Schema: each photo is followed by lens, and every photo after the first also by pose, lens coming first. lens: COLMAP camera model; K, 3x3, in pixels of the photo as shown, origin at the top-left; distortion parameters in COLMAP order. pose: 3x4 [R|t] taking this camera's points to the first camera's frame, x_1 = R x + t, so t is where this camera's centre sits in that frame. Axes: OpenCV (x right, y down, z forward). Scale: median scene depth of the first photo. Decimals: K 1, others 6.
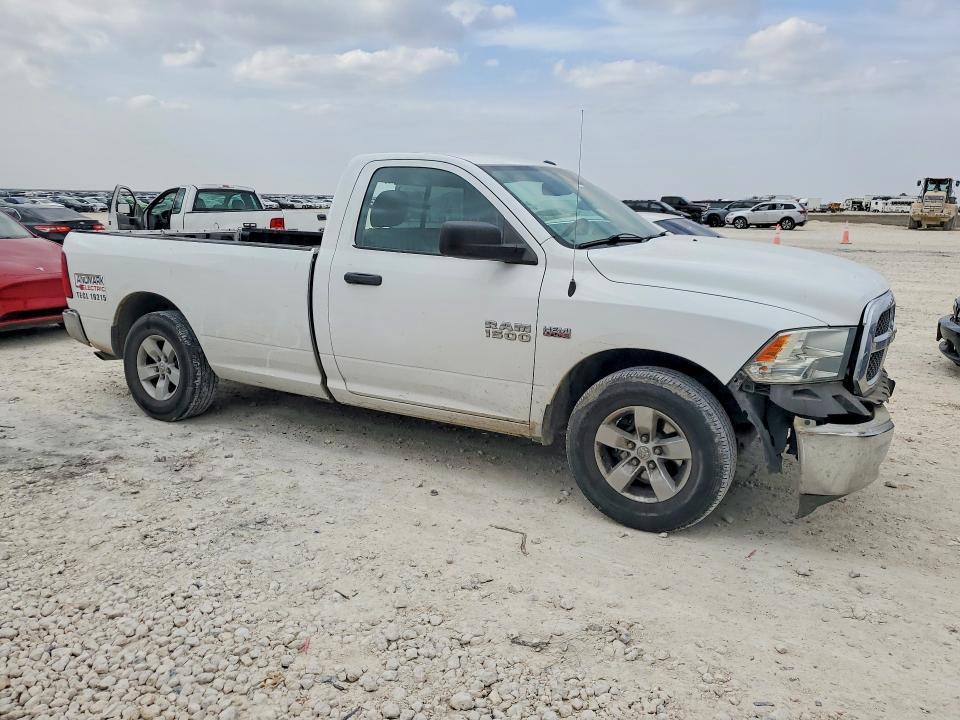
lens RADIAL K [[809.4, 0, 481.6], [0, 809.4, 357.1], [0, 0, 1]] dist [0.031884, -0.002612]
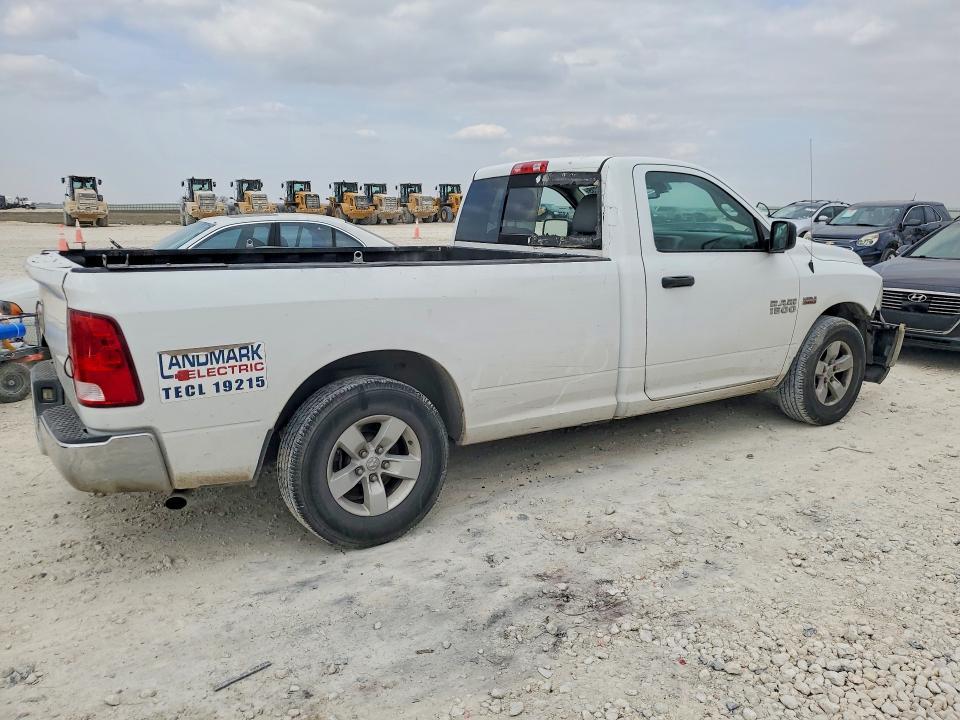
lens RADIAL K [[809.4, 0, 481.8], [0, 809.4, 361.6], [0, 0, 1]] dist [0.031884, -0.002612]
pose [[0.385391, -0.183225, 0.904379, -1.058518], [0.174011, 0.976934, 0.123771, -0.150283], [-0.906197, 0.109672, 0.408385, 0.736915]]
